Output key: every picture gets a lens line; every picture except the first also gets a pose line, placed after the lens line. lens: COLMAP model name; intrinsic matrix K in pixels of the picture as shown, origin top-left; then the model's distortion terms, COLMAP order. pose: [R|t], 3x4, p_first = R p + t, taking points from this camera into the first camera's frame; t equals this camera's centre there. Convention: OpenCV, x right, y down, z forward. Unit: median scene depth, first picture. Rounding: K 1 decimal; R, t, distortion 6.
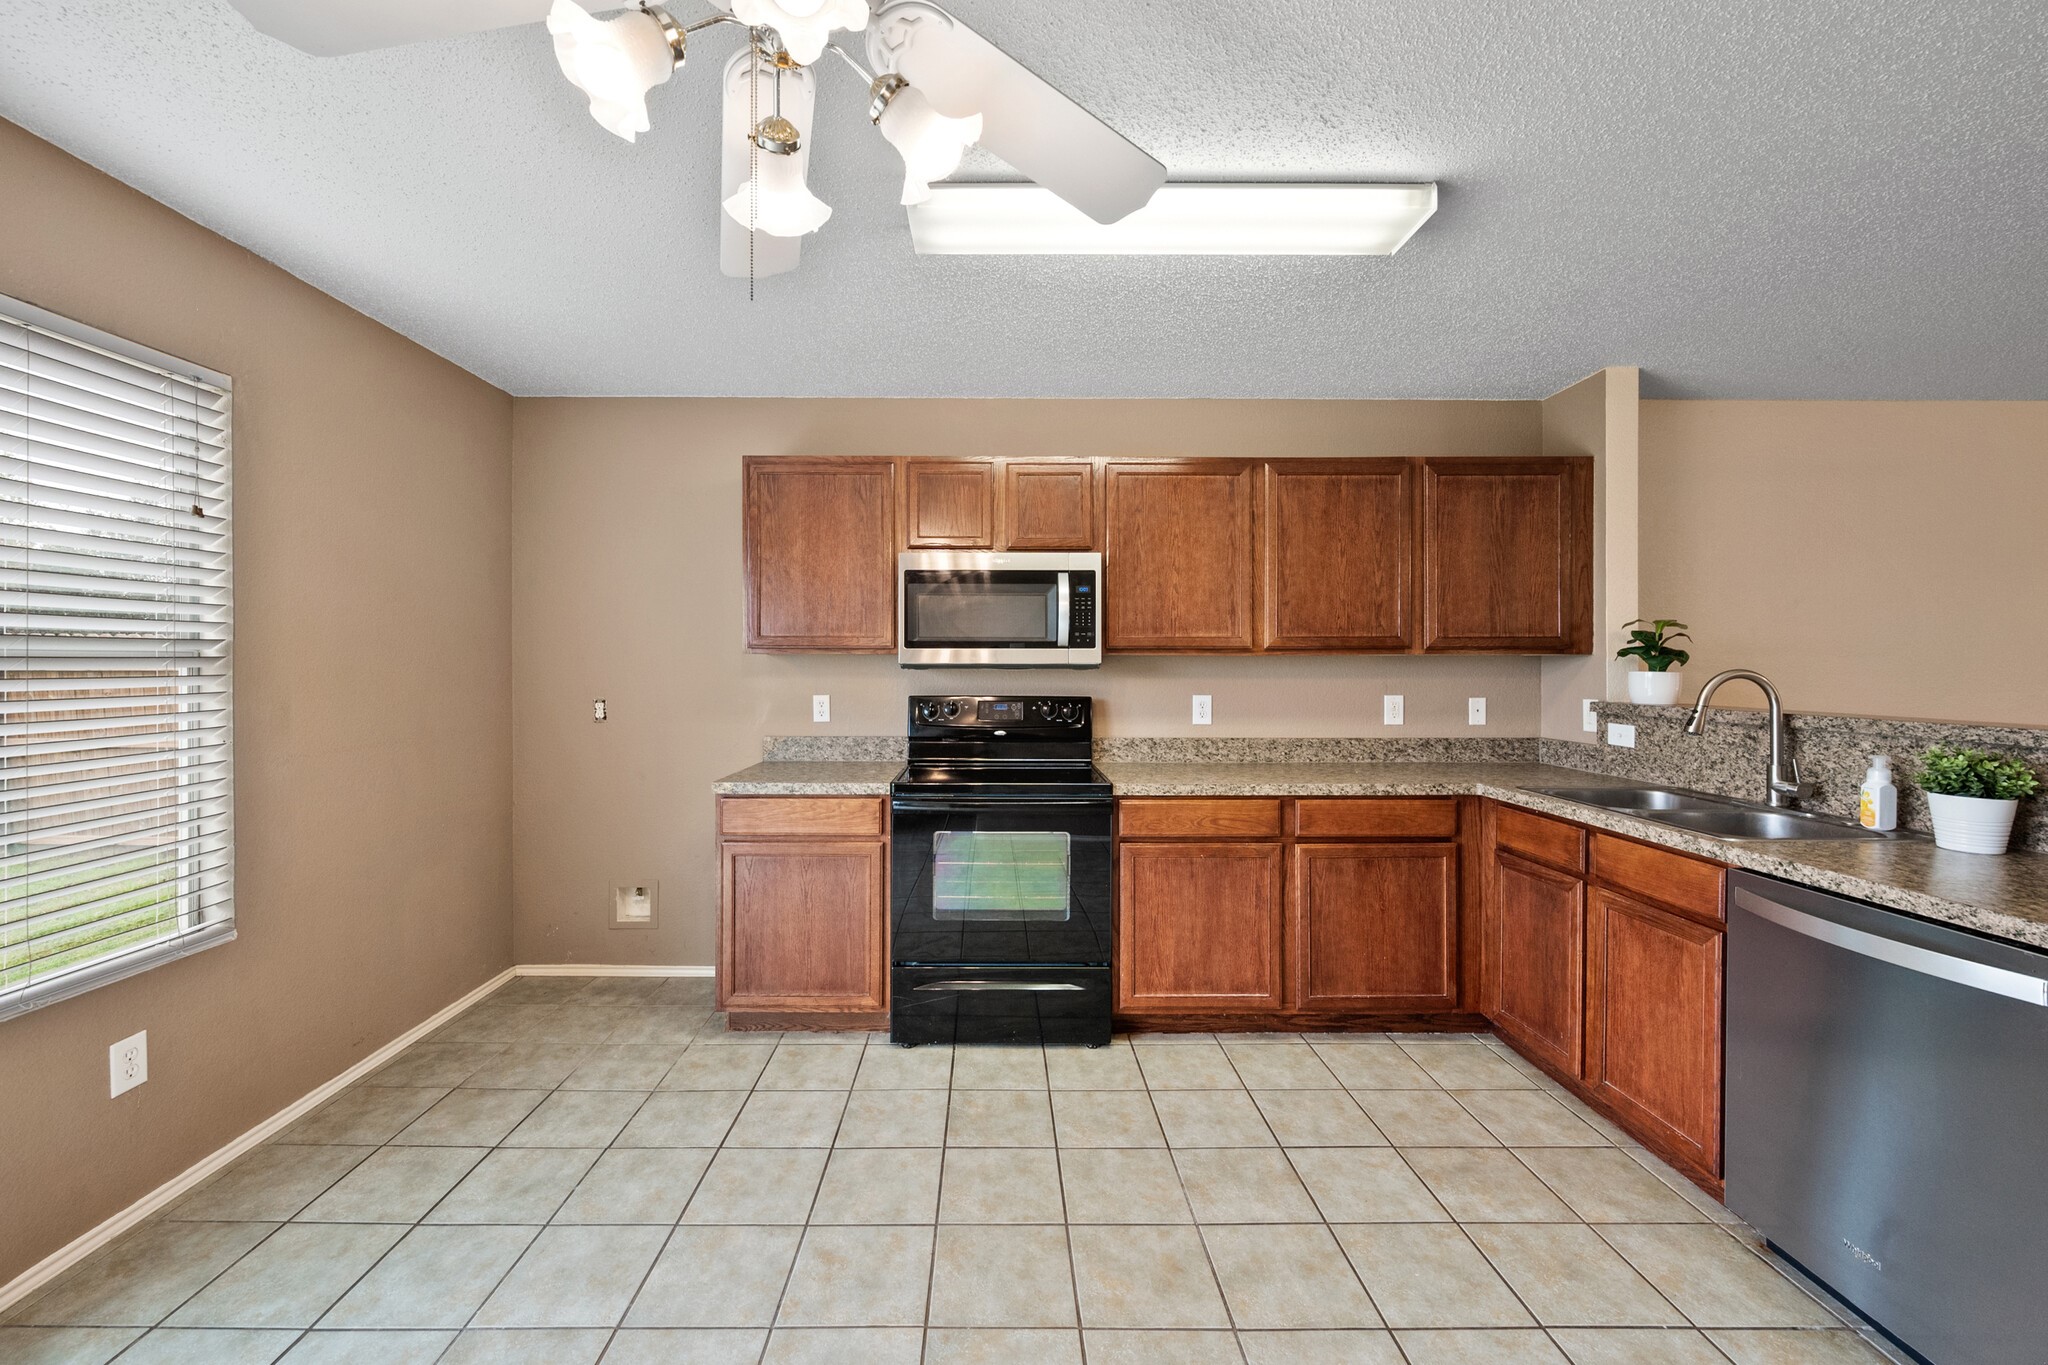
lens RADIAL K [[820.2, 0, 998.4], [0, 820.2, 664.5], [0, 0, 1]] dist [0.007965, -0.007072]
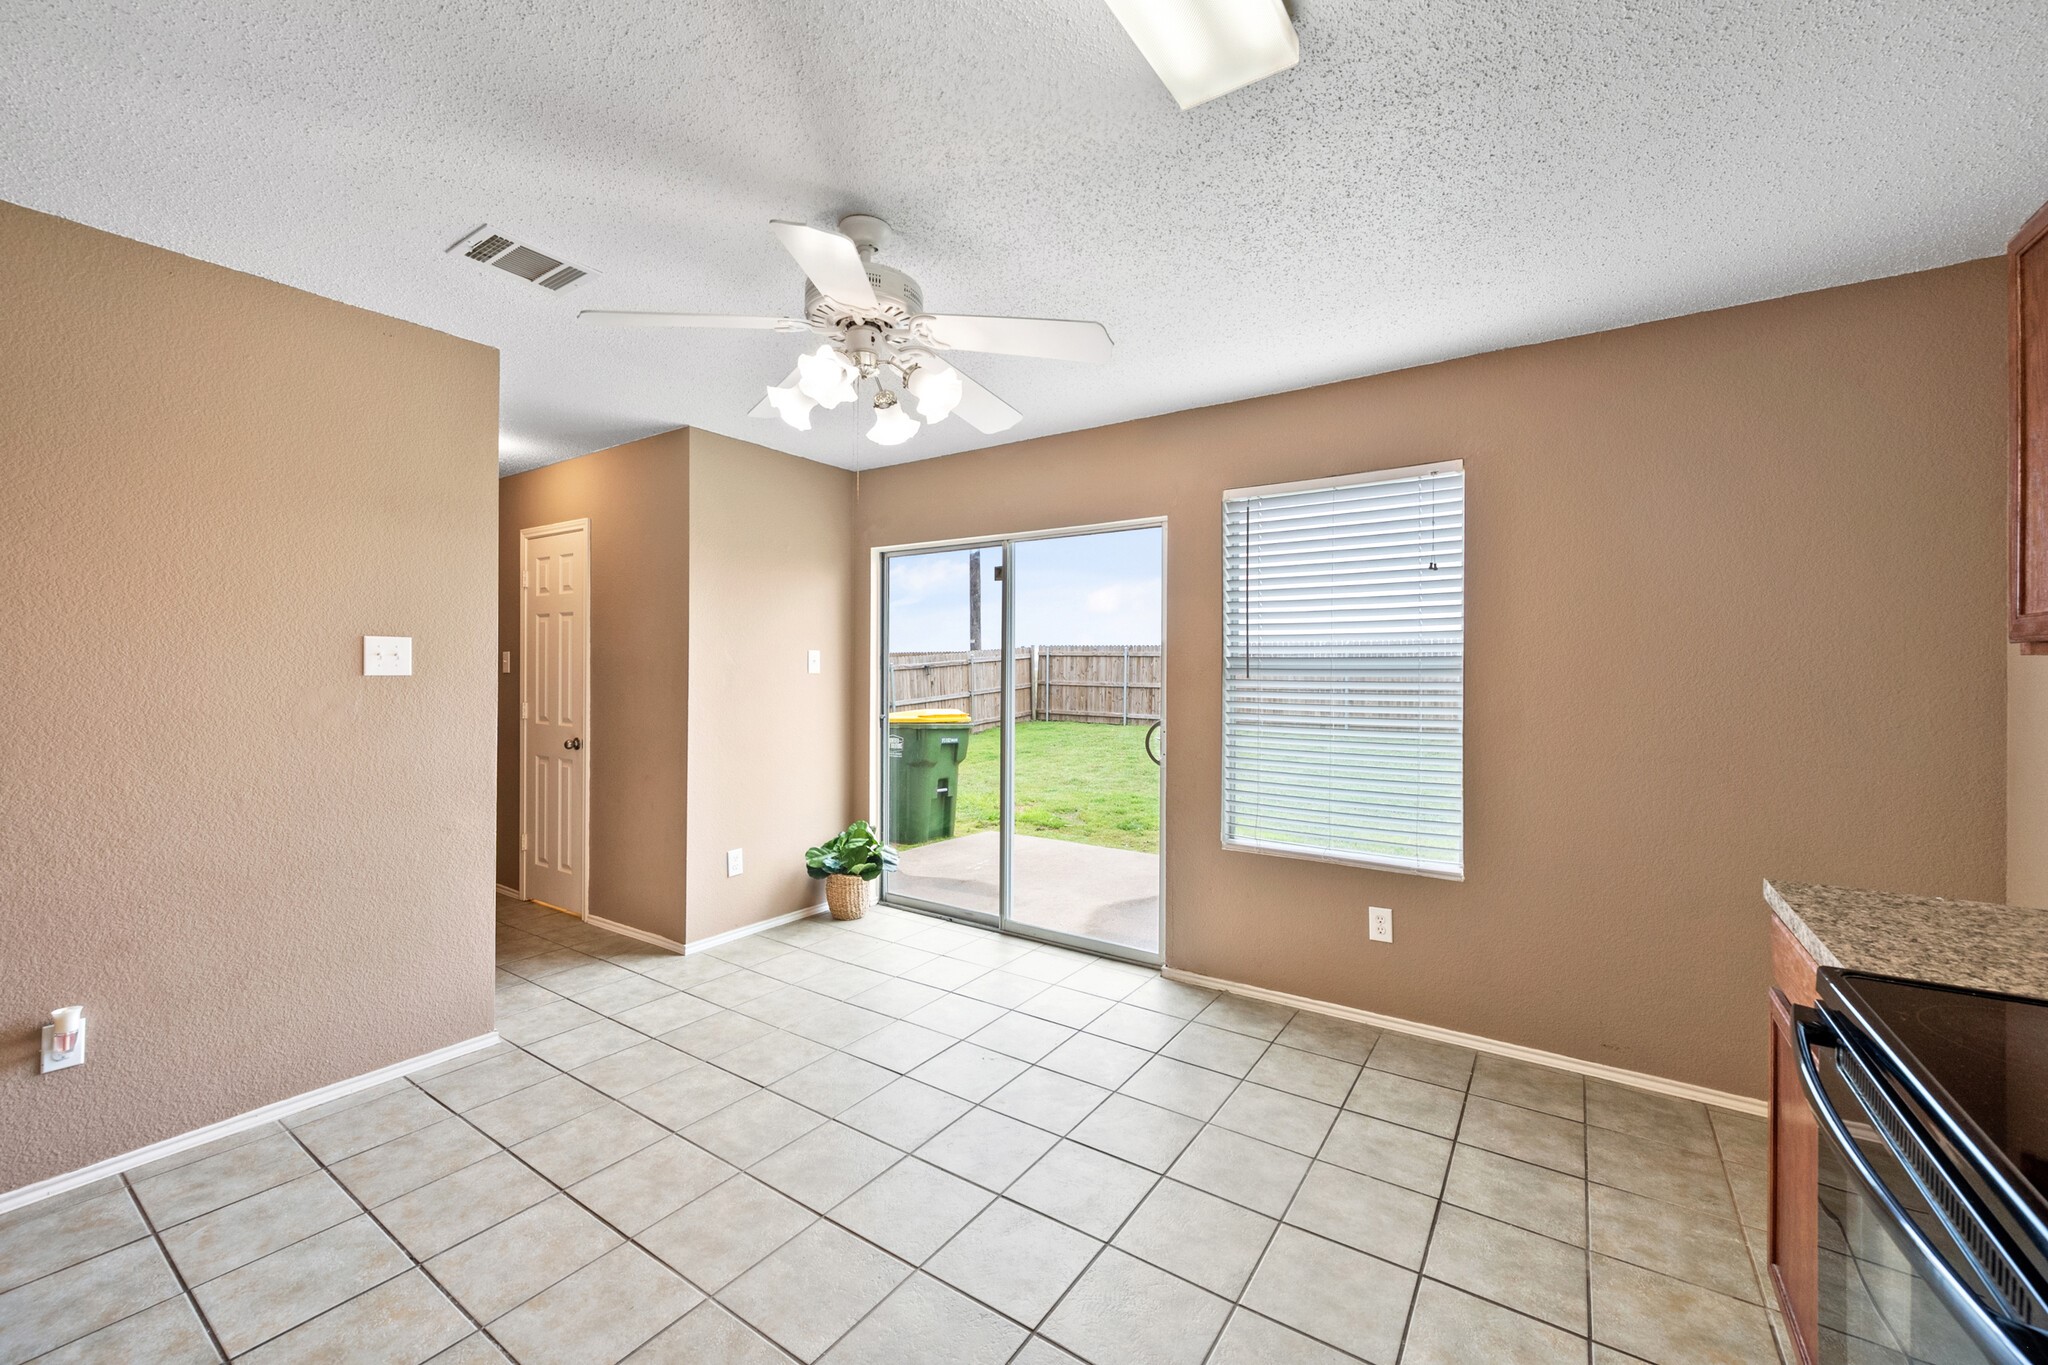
lens RADIAL K [[813.8, 0, 1031.3], [0, 813.8, 672.7], [0, 0, 1]] dist [-0.000303, -0.000209]
pose [[-0.564287, -0.002766, -0.825574, 0.420481], [-0.007279, 0.999972, 0.001625, -0.000149], [0.825546, 0.006927, -0.564292, 0.887595]]
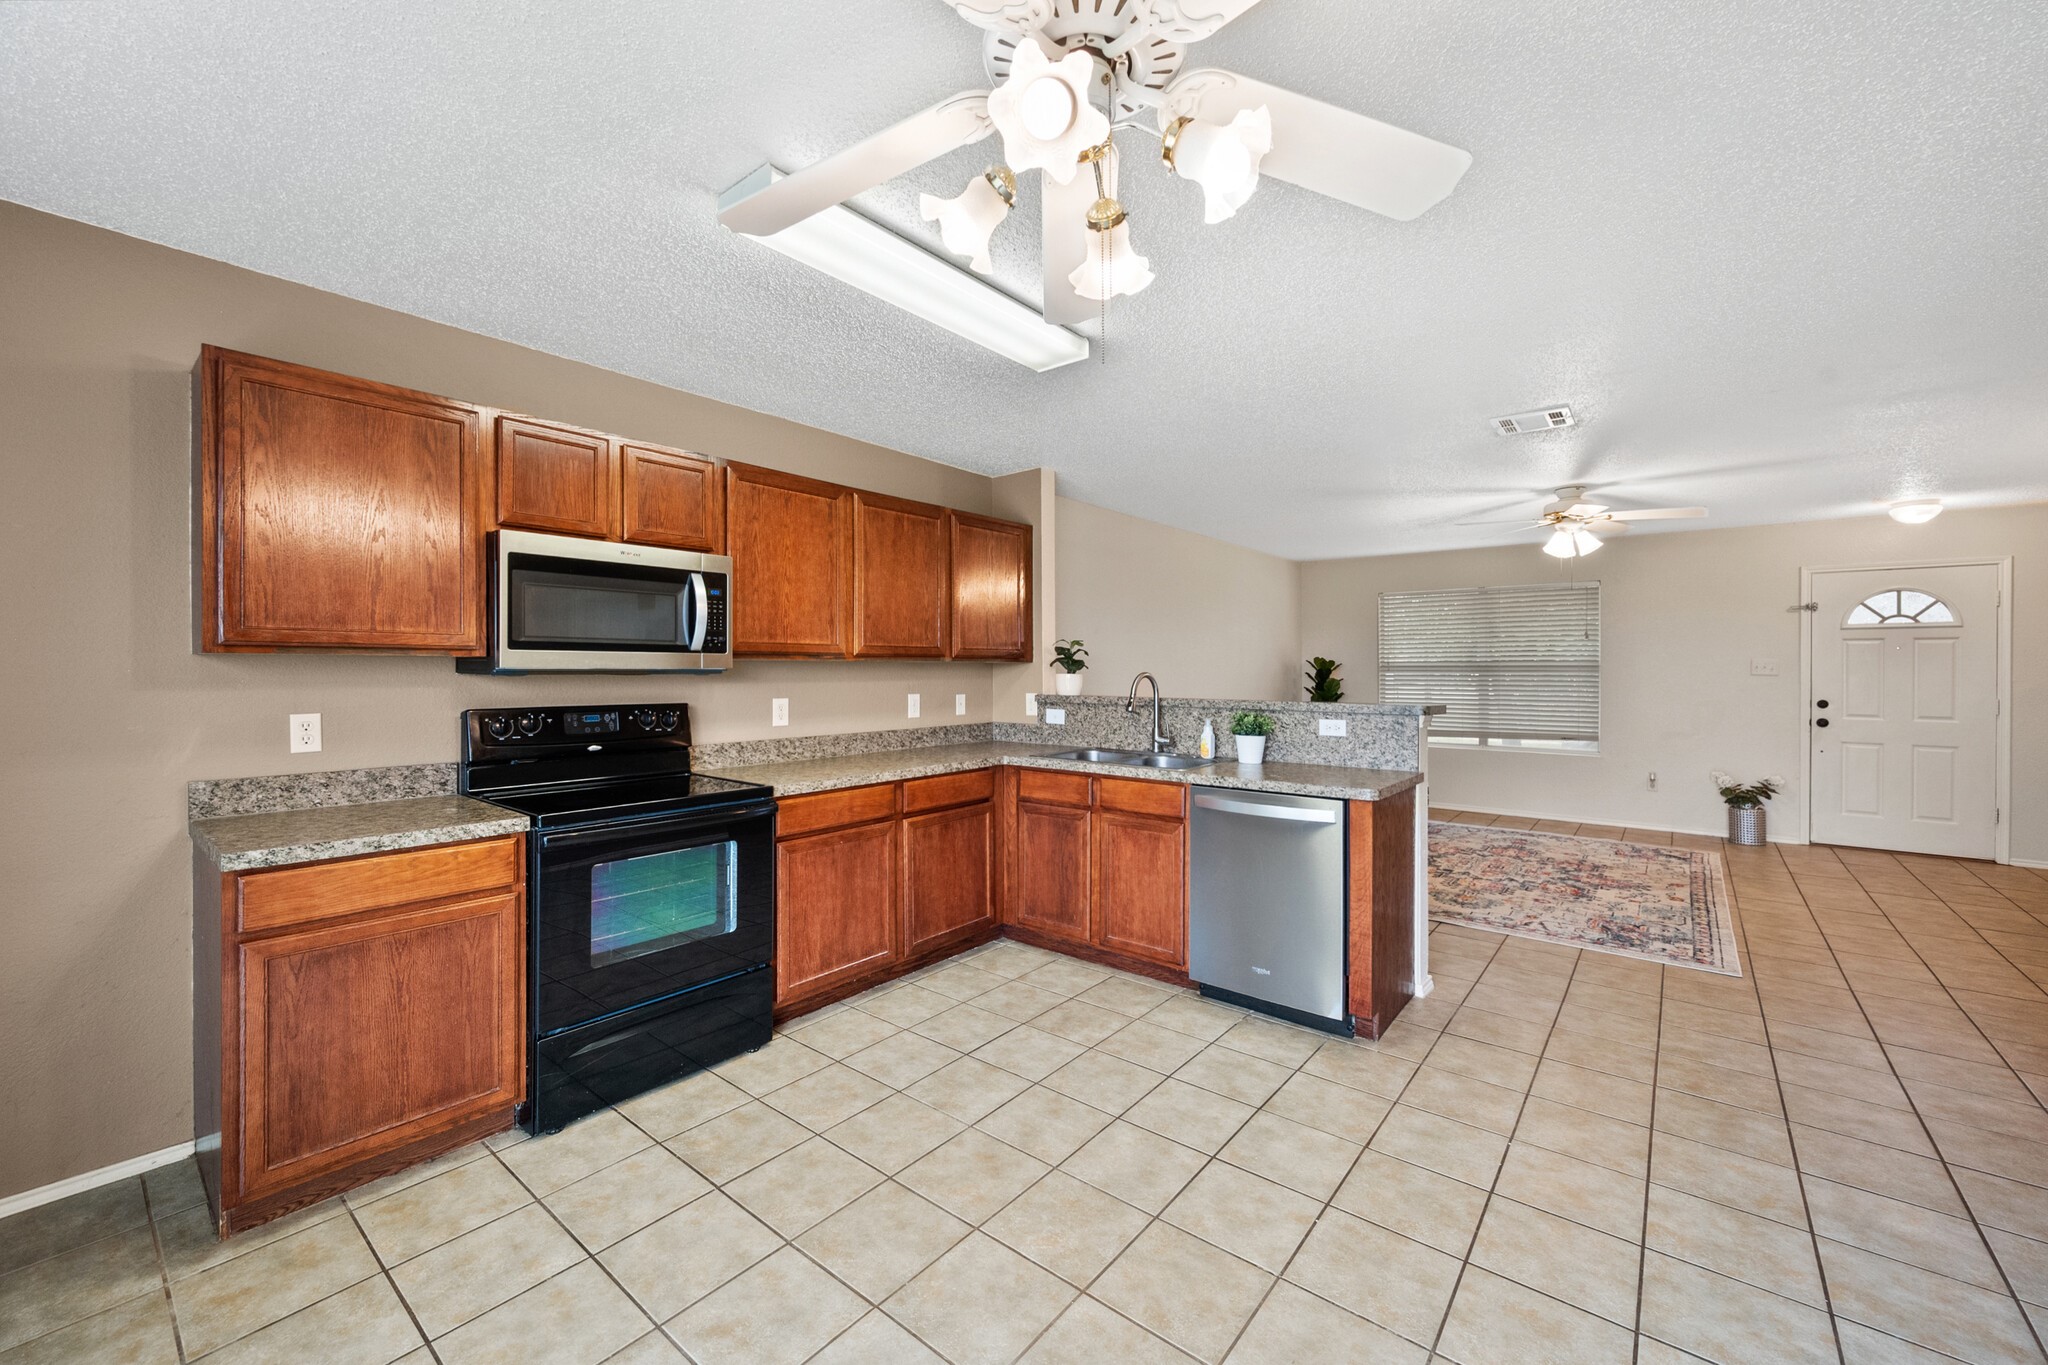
lens RADIAL K [[805.9, 0, 1024.9], [0, 805.9, 670.1], [0, 0, 1]] dist [0.000889, 0.000252]
pose [[0.635291, -0.001175, 0.772272, -0.433088], [-0.000392, 0.999998, 0.001845, -0.001322], [-0.772273, -0.001475, 0.635289, 0.117977]]
